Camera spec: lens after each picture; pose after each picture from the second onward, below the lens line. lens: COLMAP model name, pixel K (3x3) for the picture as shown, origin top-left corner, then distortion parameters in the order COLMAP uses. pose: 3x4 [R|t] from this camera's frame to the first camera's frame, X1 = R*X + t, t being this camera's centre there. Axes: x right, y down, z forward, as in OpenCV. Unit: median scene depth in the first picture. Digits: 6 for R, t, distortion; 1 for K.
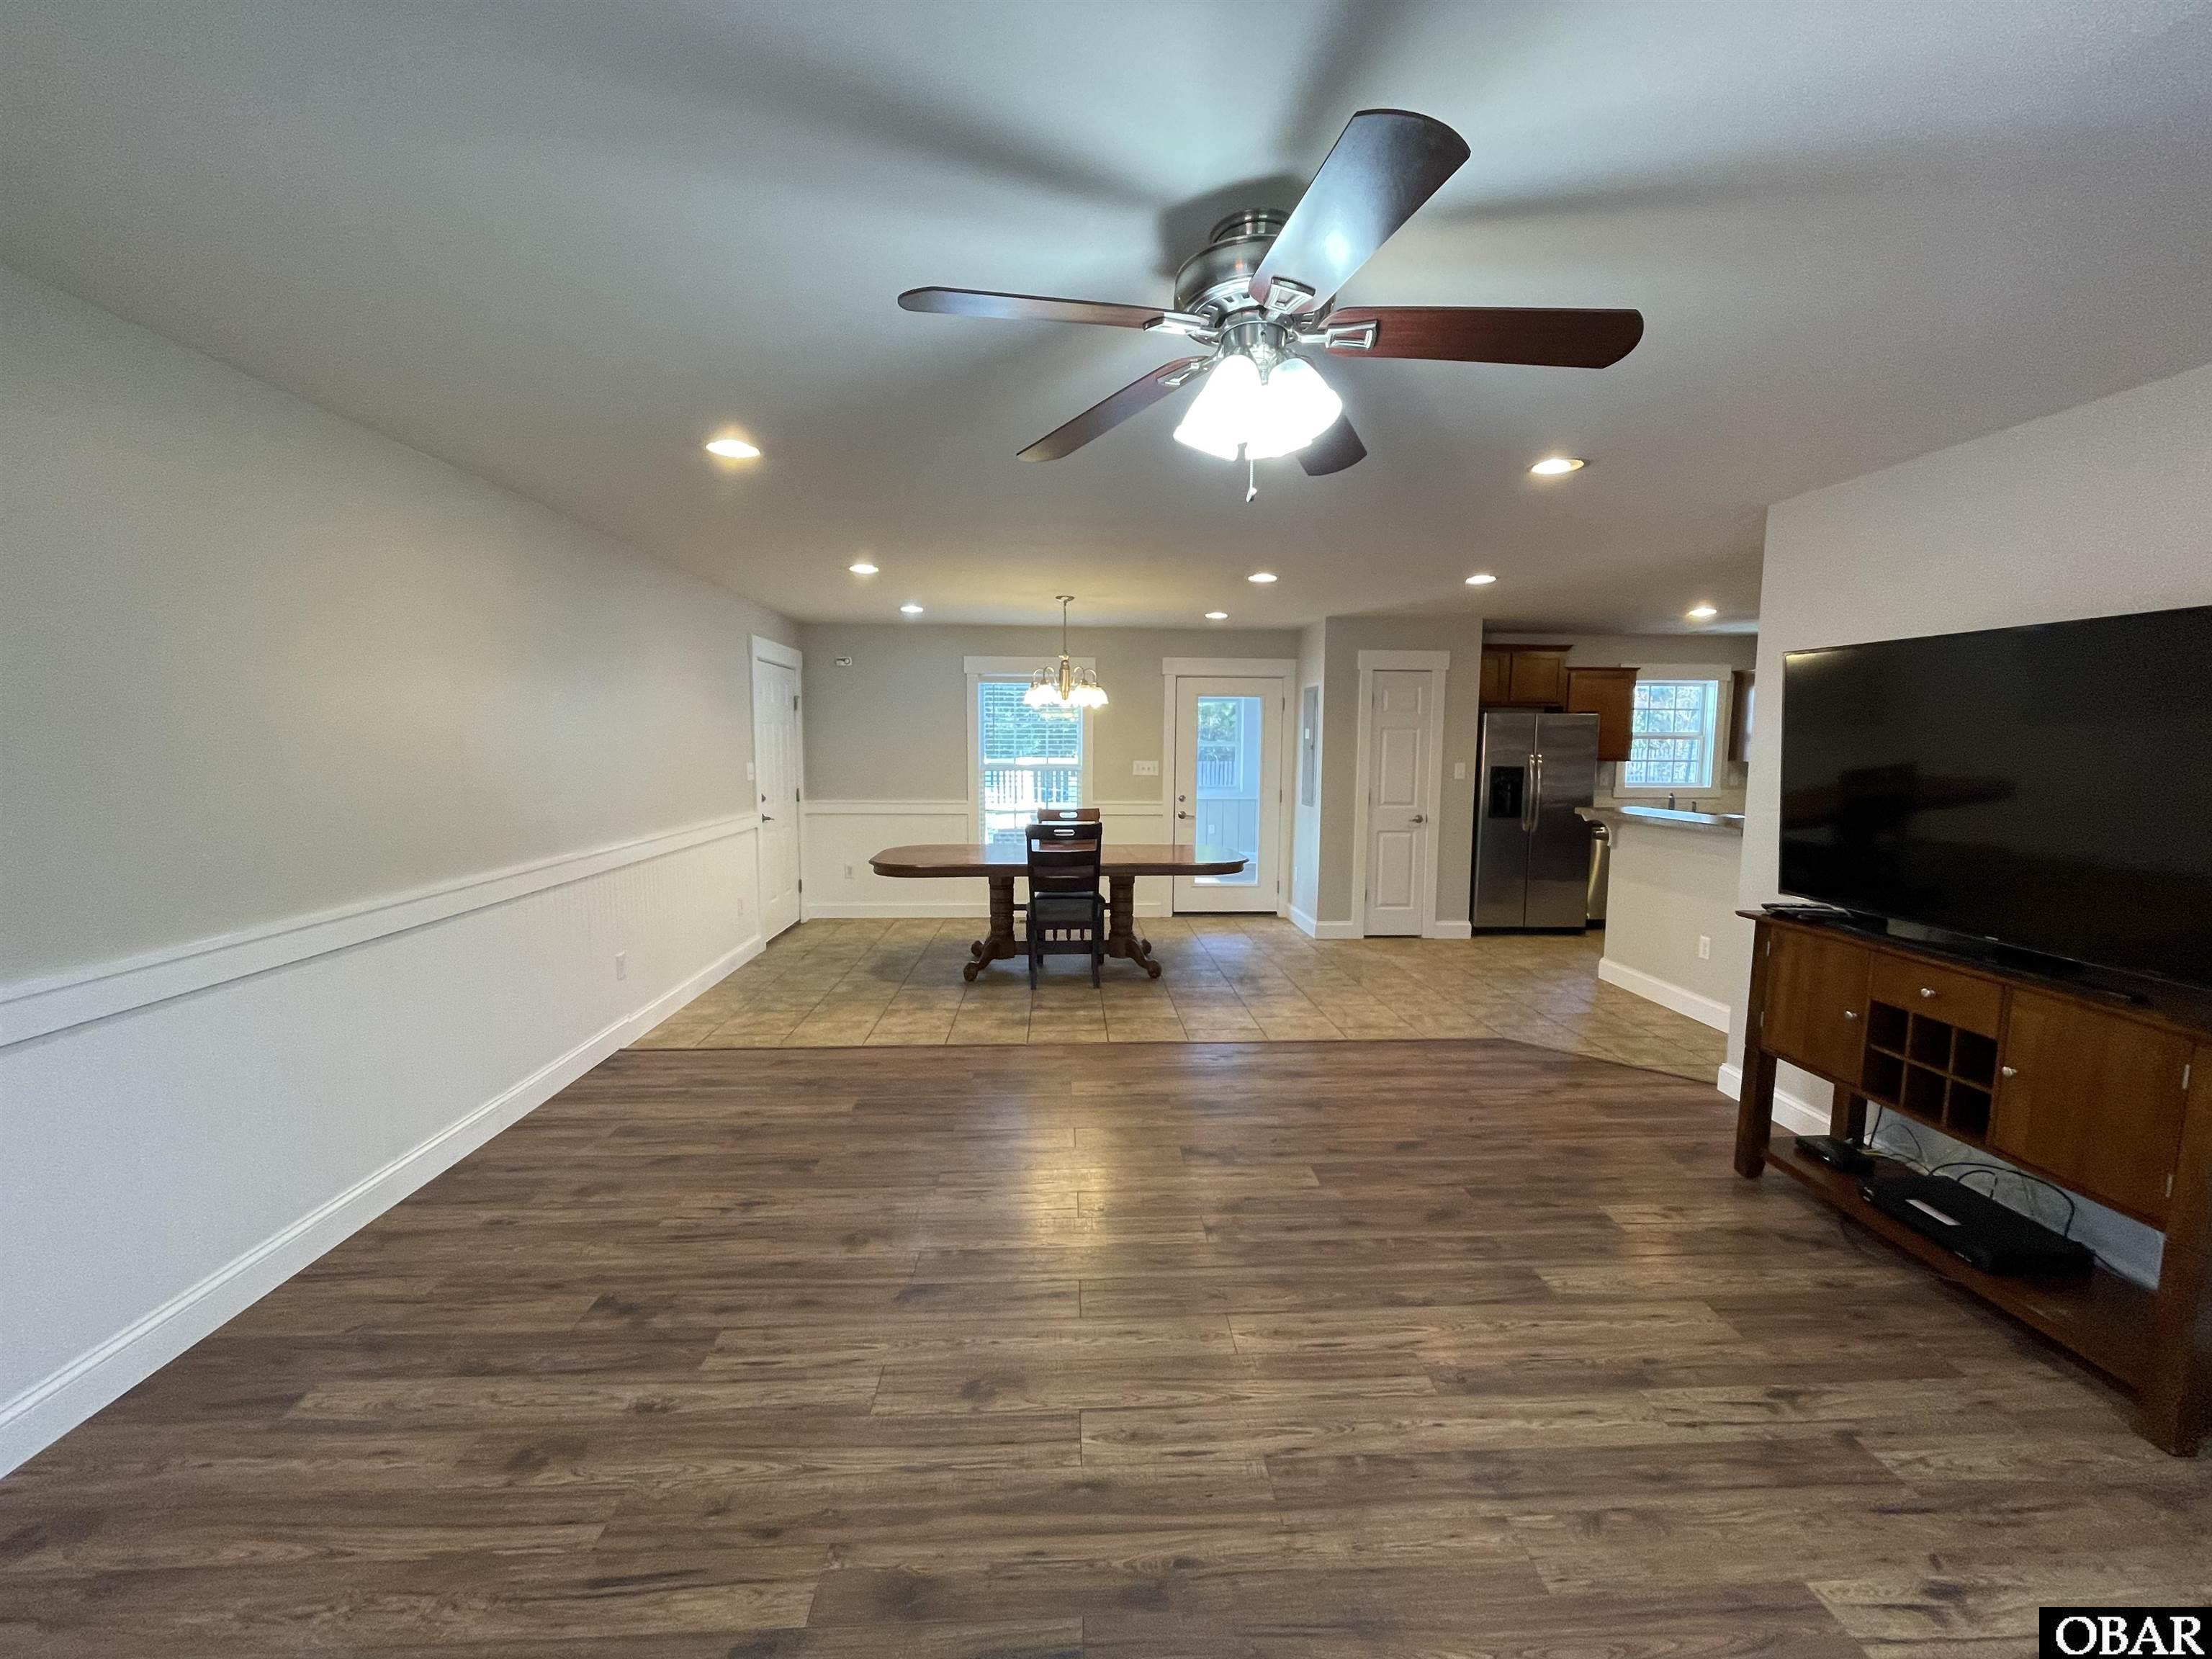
lens RADIAL K [[887.0, 0, 1106.0], [0, 887.0, 829.5], [0, 0, 1]] dist [-0.003031, -0.000245]
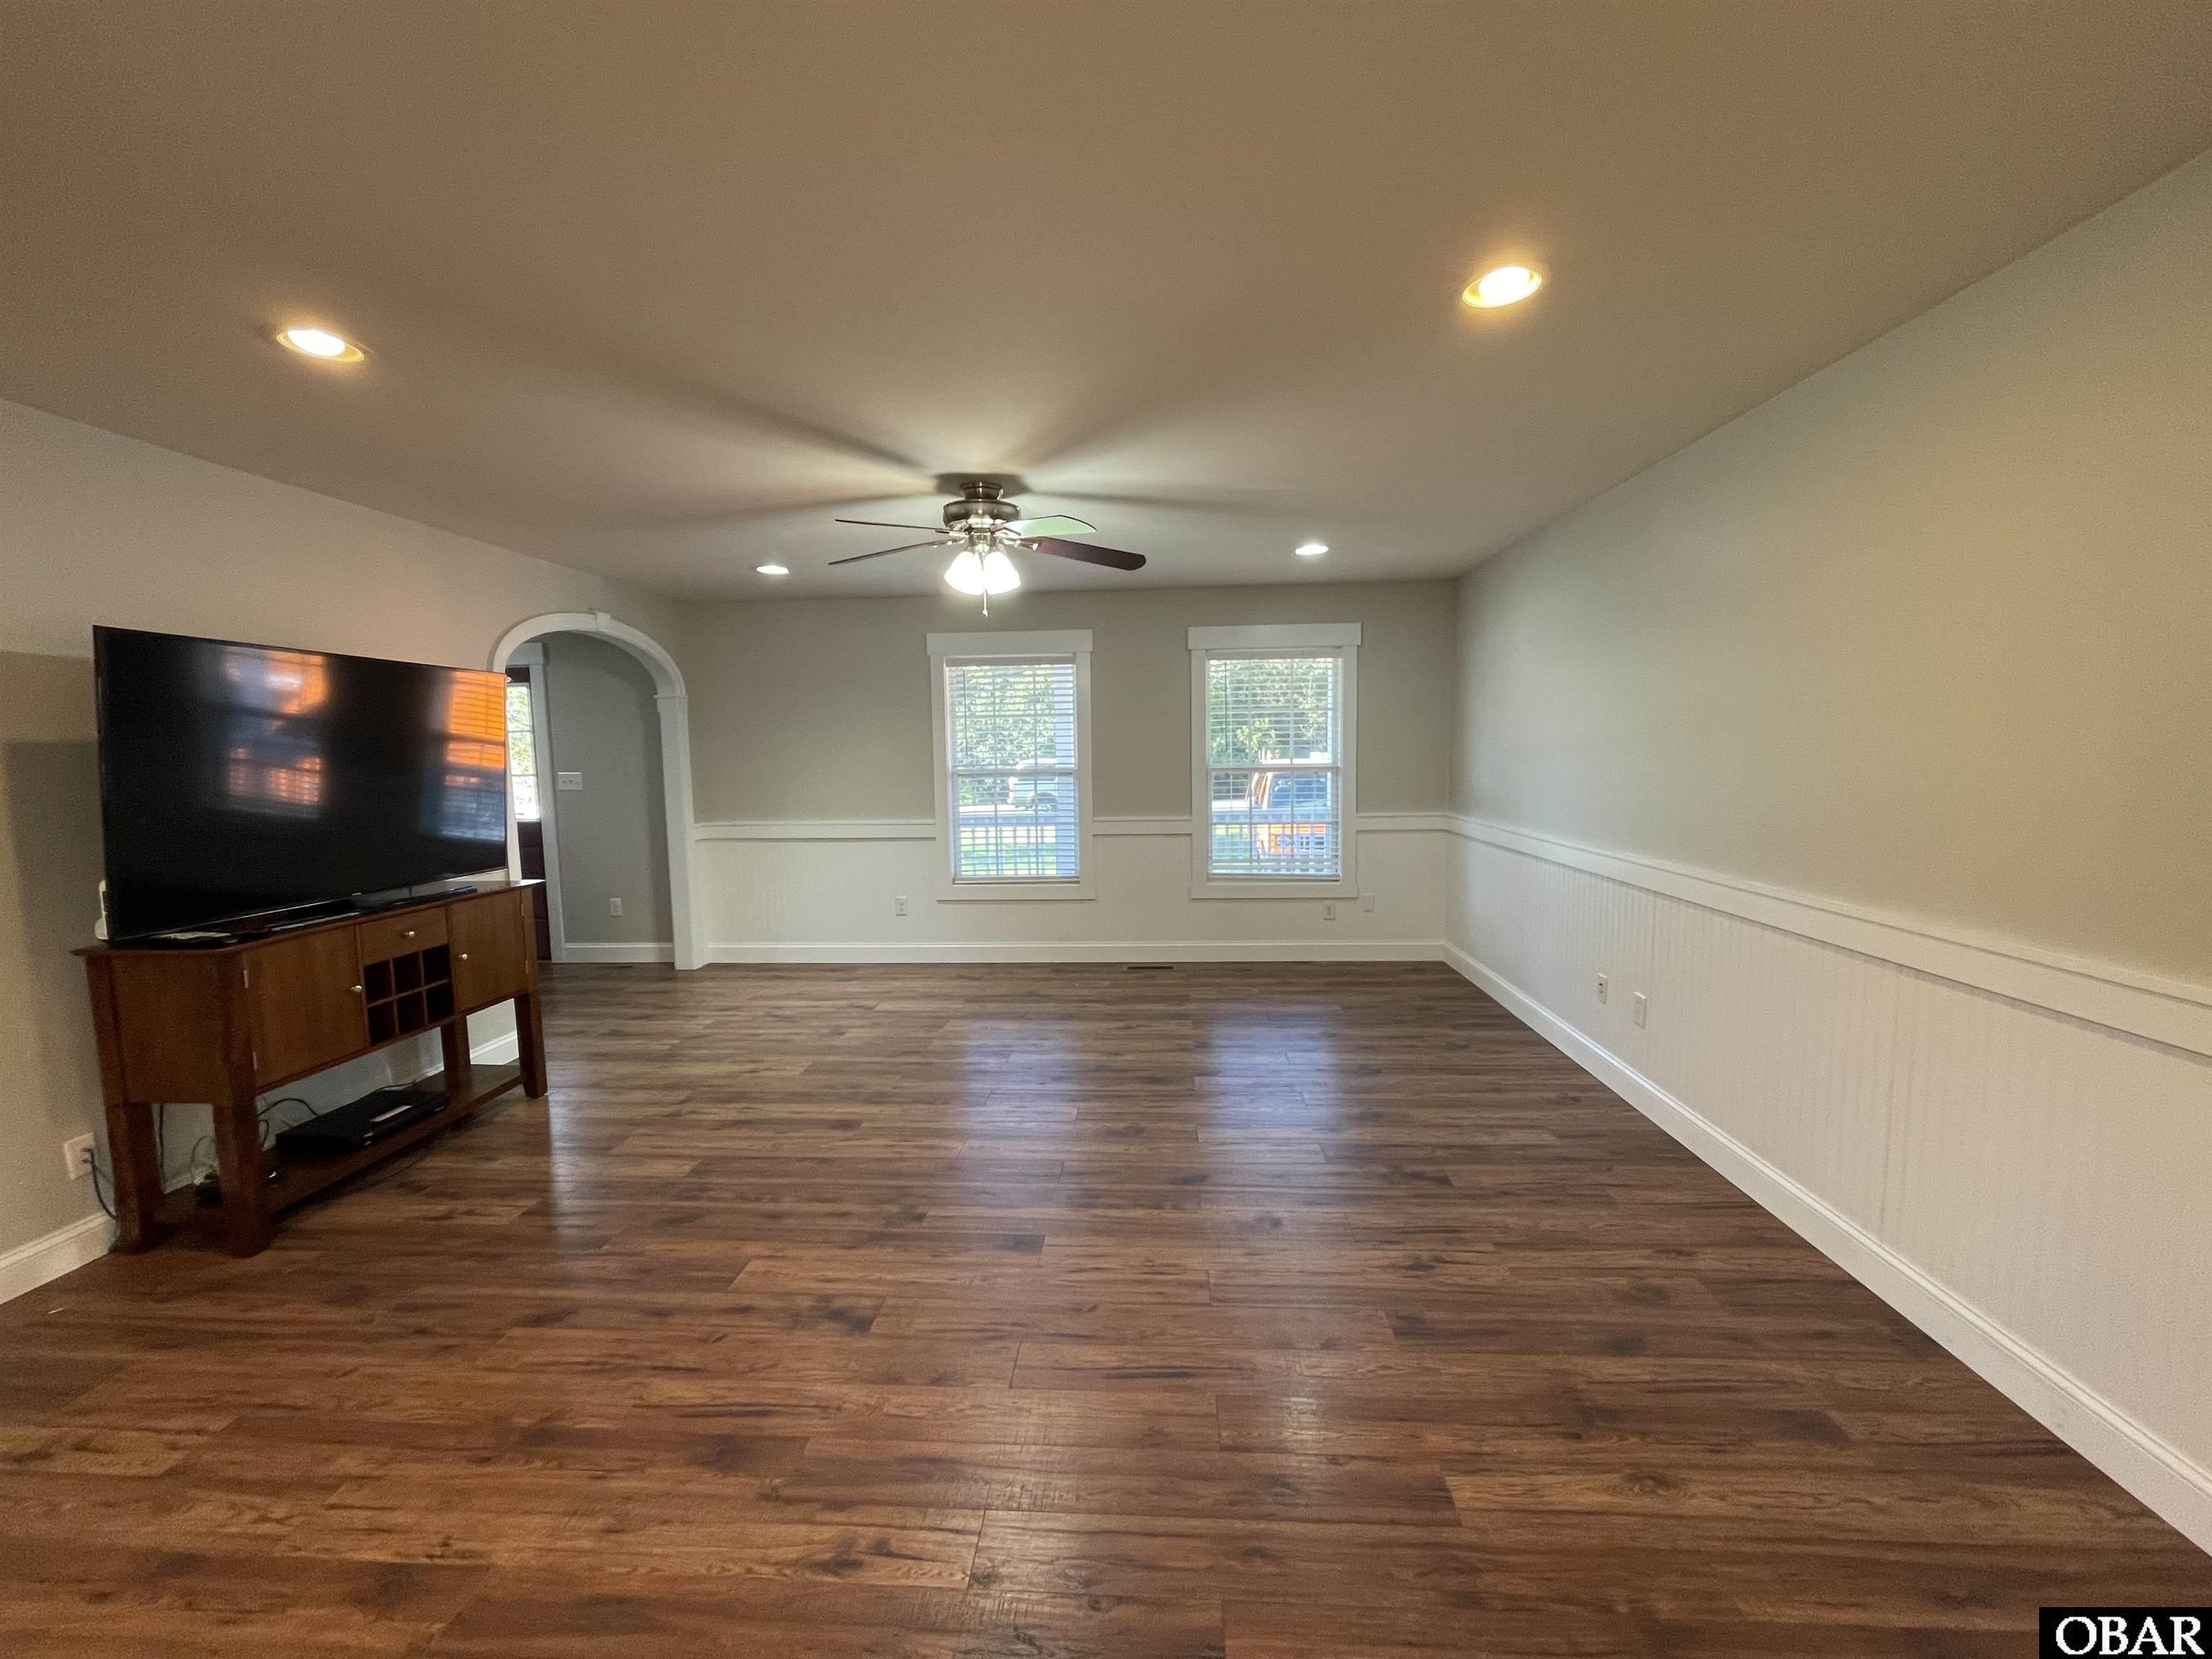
lens RADIAL K [[897.0, 0, 1110.5], [0, 897.0, 830.6], [0, 0, 1]] dist [-0.000448, -0.000025]
pose [[-0.994202, 0.003258, 0.107475, -0.136670], [0.024456, 0.980196, 0.196512, -0.114264], [-0.104706, 0.198001, -0.974593, 1.229376]]
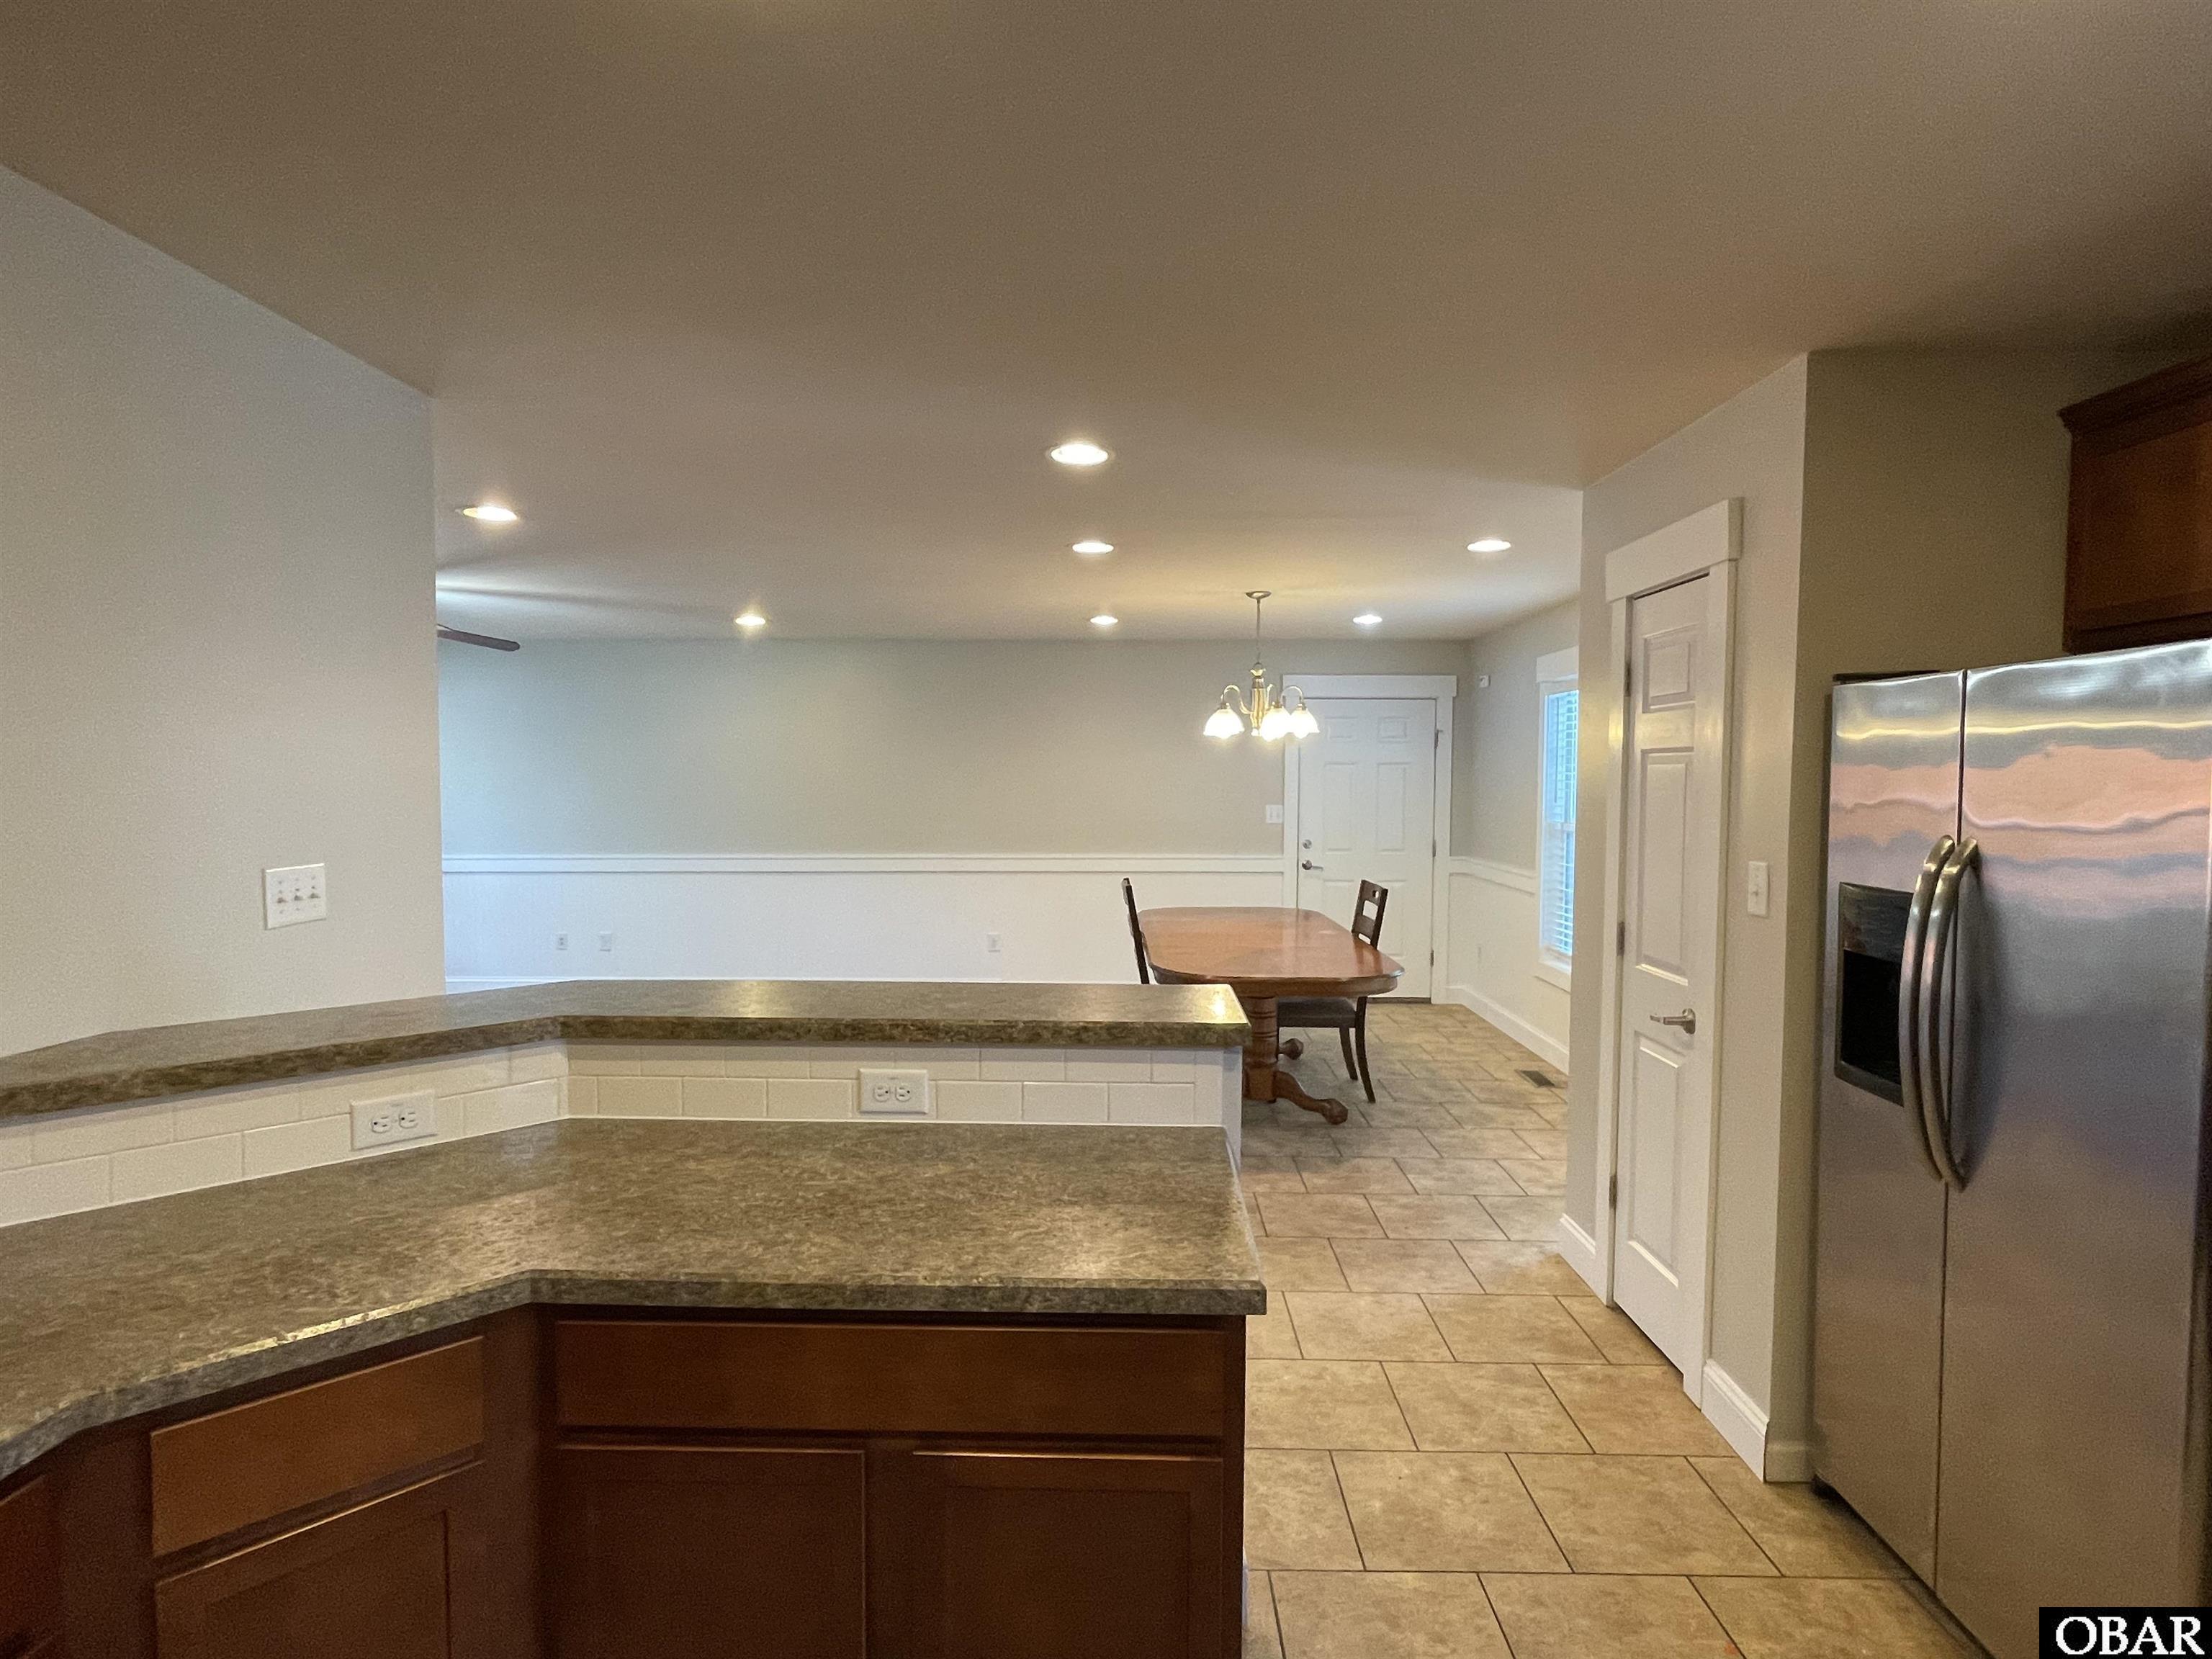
lens RADIAL K [[1157.2, 0, 1112.5], [0, 1157.2, 827.7], [0, 0, 1]] dist [0.003202, -0.001366]
pose [[-0.058139, 0.040725, -0.997478, 1.307564], [-0.098529, 0.994055, 0.046328, -0.134951], [0.993434, 0.100974, -0.053780, 1.314221]]
